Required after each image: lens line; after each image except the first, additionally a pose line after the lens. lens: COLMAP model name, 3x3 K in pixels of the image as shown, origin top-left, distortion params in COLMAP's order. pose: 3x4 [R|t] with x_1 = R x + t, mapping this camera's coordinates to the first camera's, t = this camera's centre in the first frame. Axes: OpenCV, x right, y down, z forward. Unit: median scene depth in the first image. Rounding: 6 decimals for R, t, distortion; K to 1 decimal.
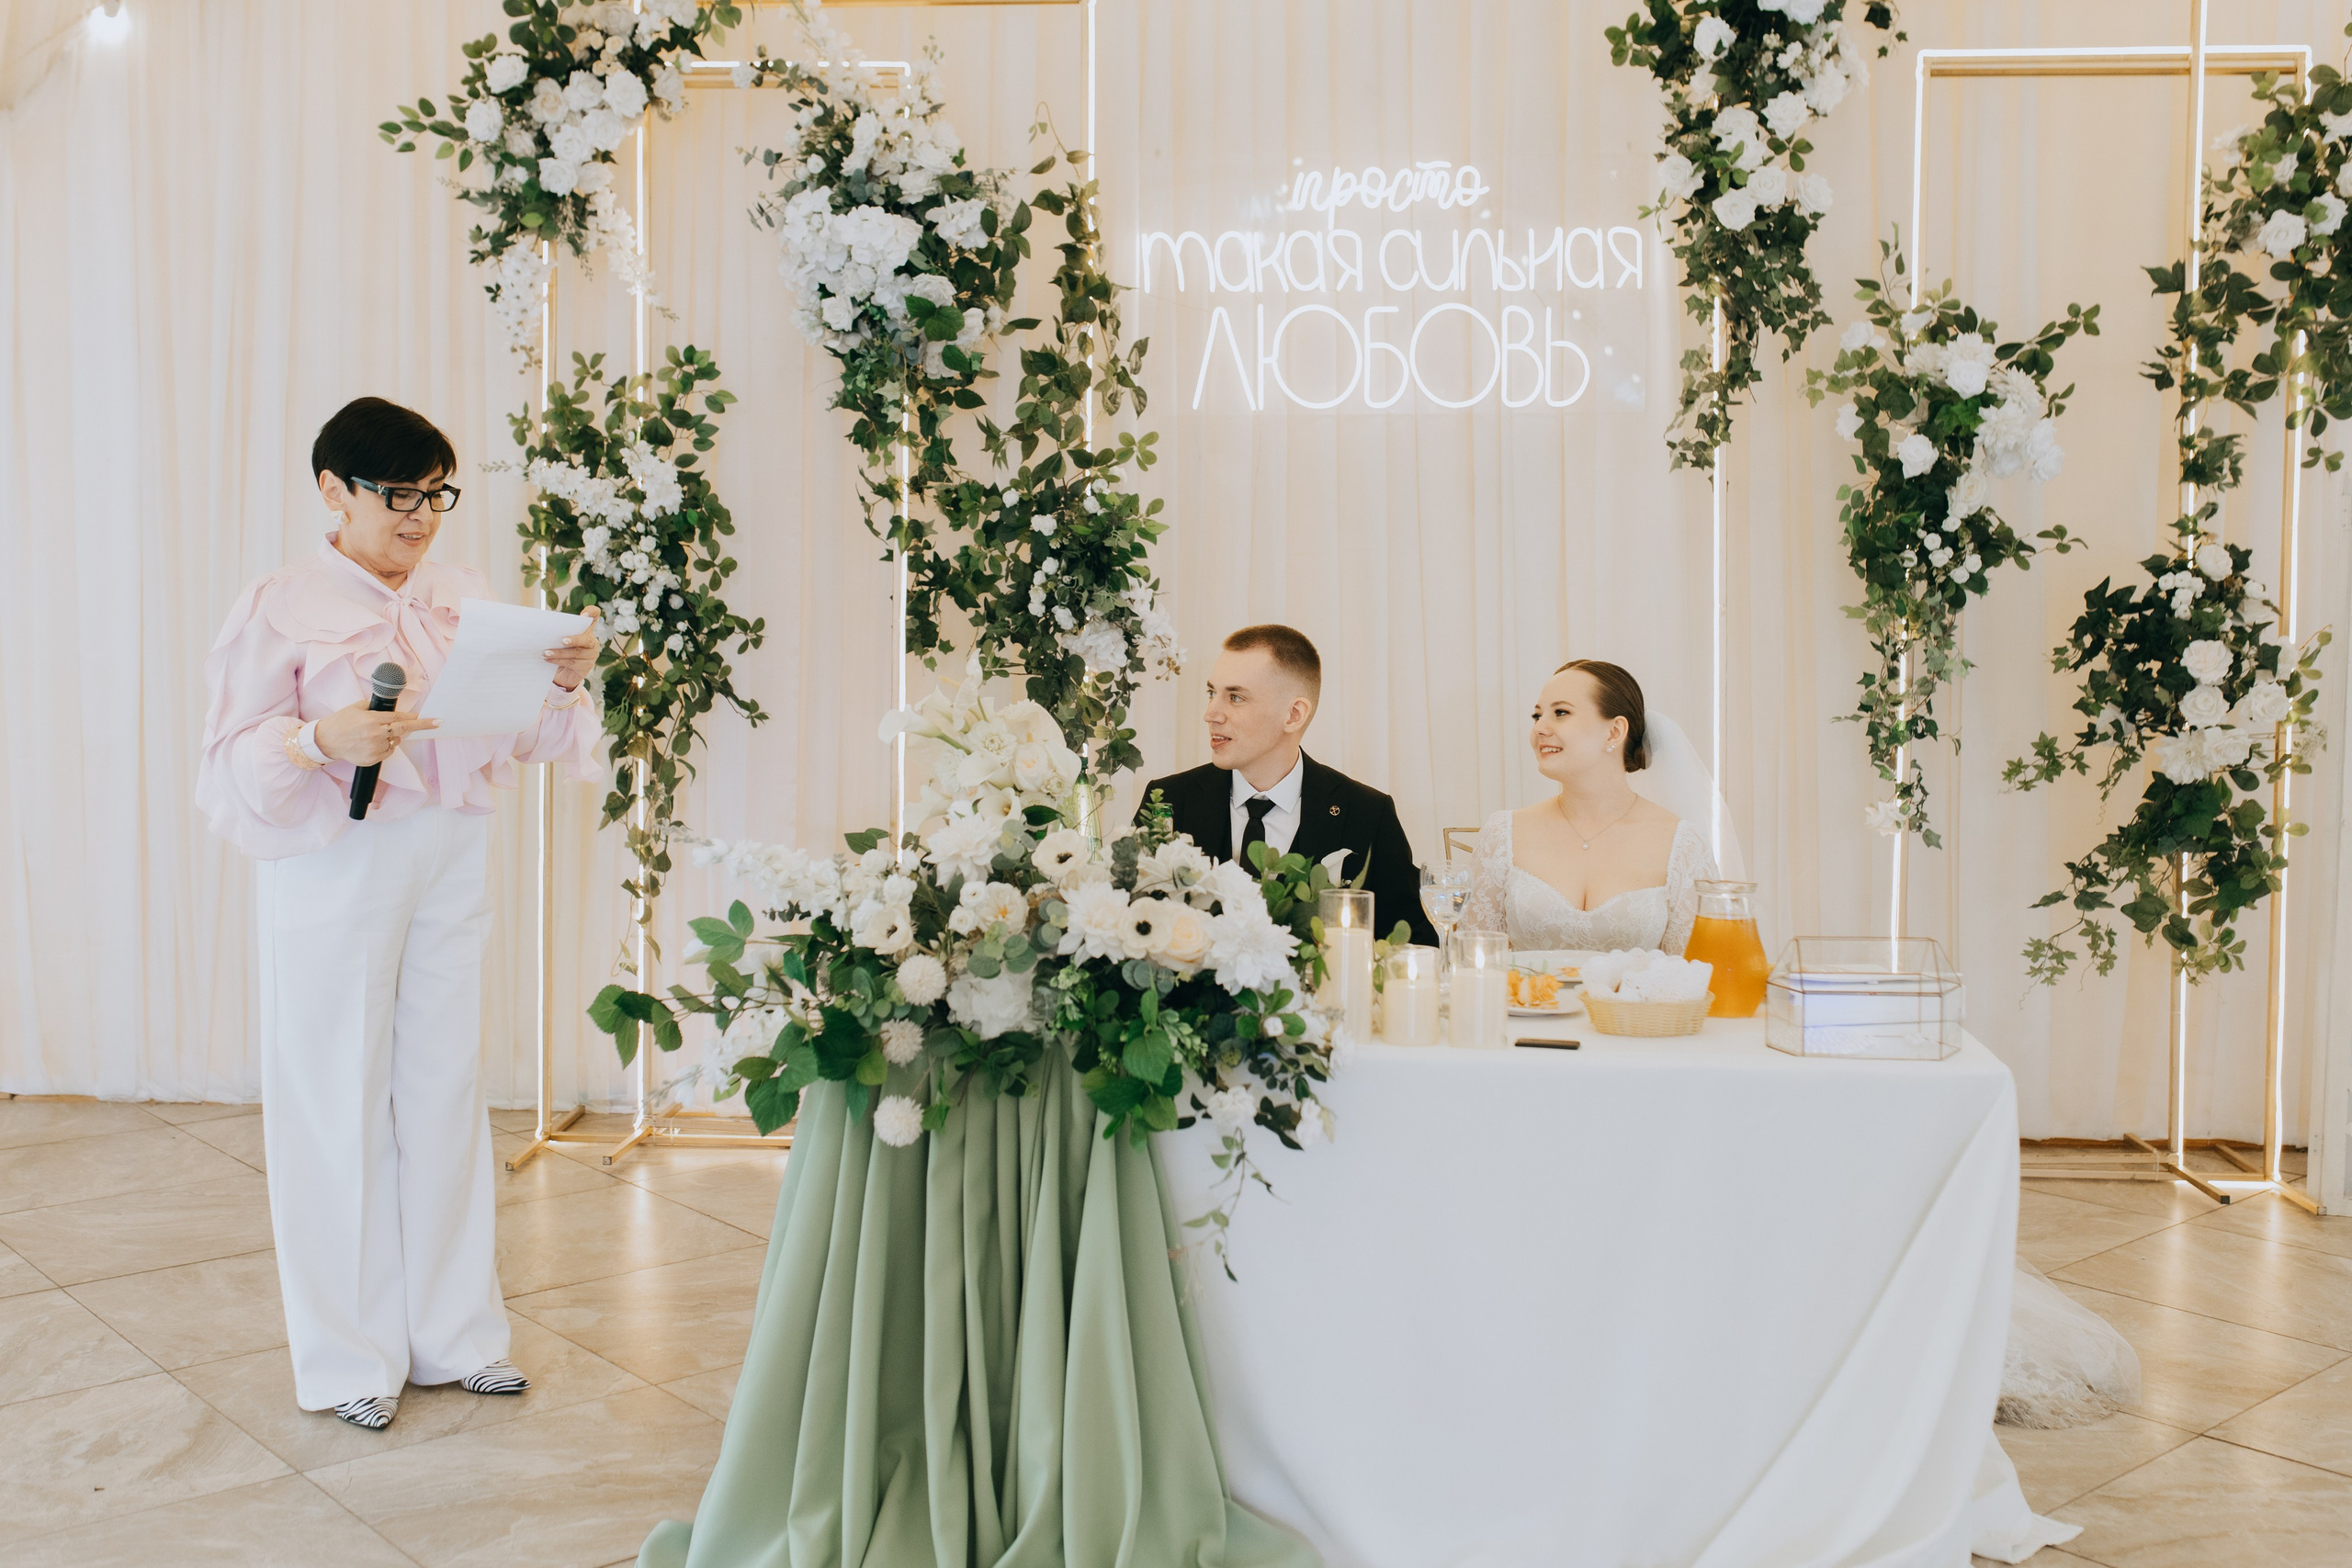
lens RADIAL K [[2326.0, 0, 1179.2], [0, 2326.0, 777.7], [0, 0, 1]] dist [0.000606, 0.008225]
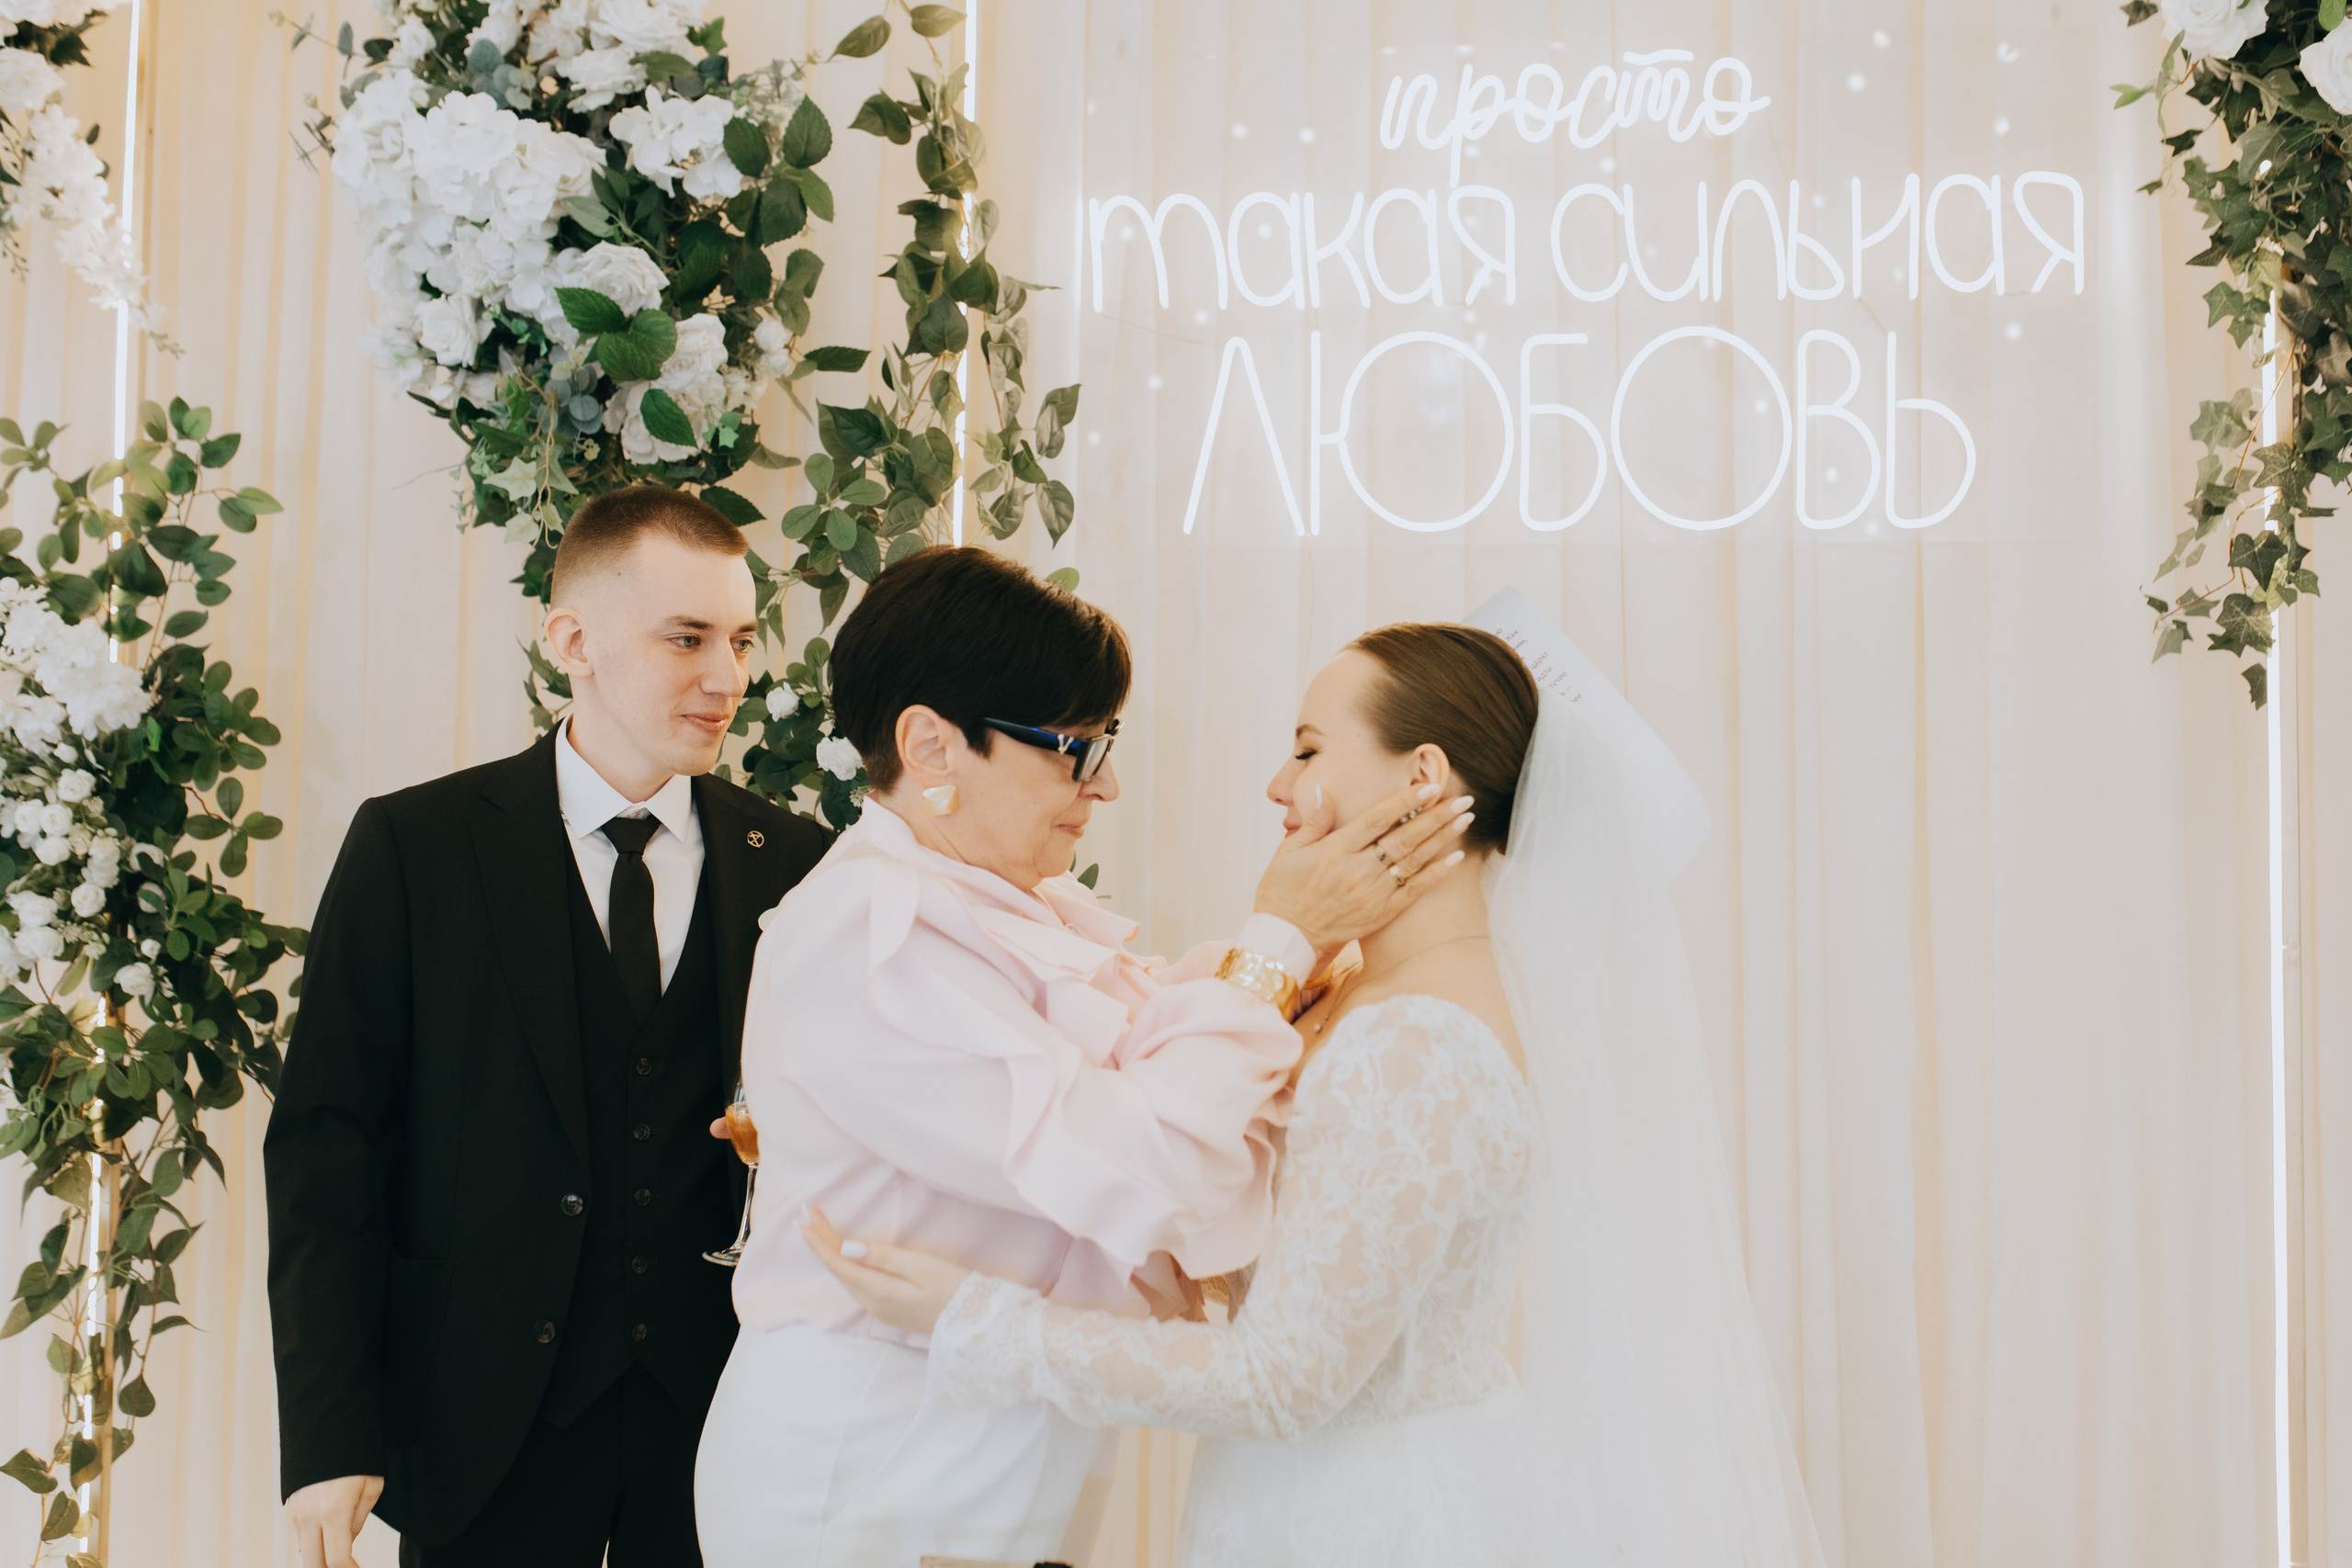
lens RADIAL K [[2335.3, 0, 1176.0], [0, 2335.3, 784.0], [0, 0, 1]] dist [-0.000125, 0.005090]
pose [[0.995874, 0.011851, -0.089970, 0.054712], [-0.019562, 0.996162, -0.085312, -0.062837], [0.088614, 0.086720, 0.992284, 0.522490]]
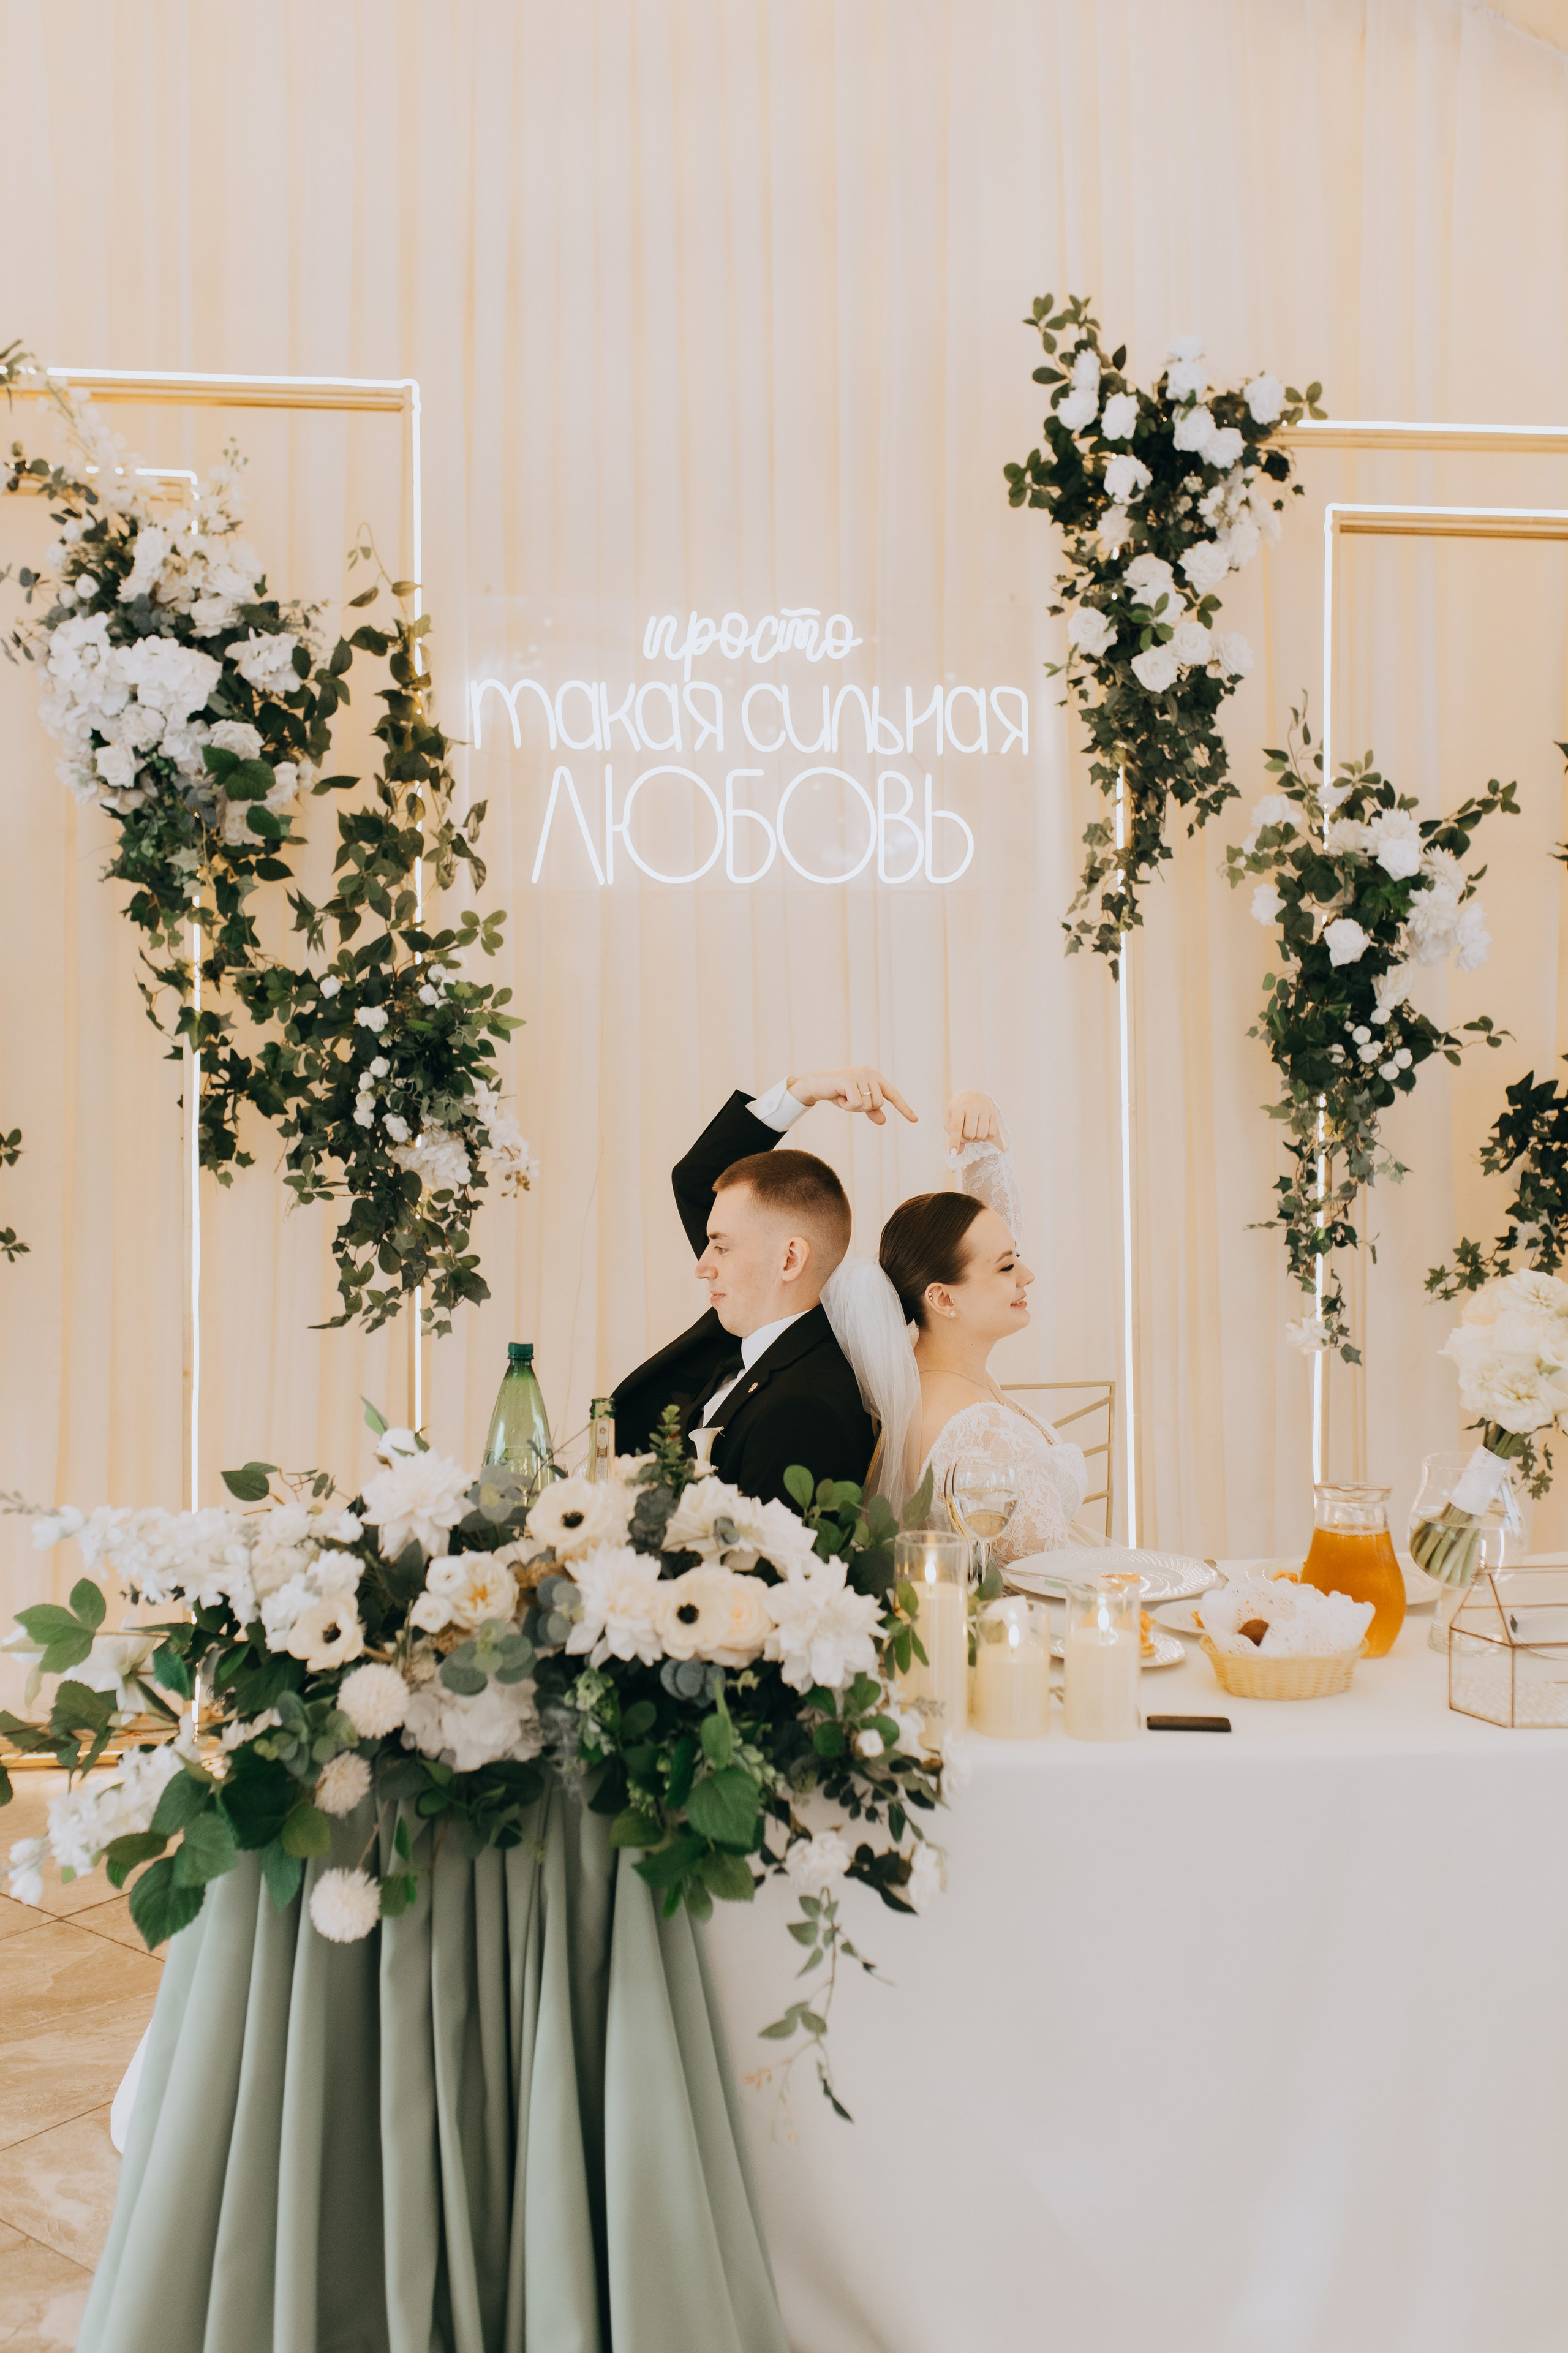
lens RADIAL K [[2241.1, 0, 781.4], [0, 2241.1, 1167.8], [0, 0, 1]] dist [-0.000431, 0.004342]
pose [[0.982270, -0.015466, 0.186832, -0.064650], [0.020117, 0.999533, -0.023024, -0.032463], [-0.186388, 0.026374, 0.982122, 0.170996]]
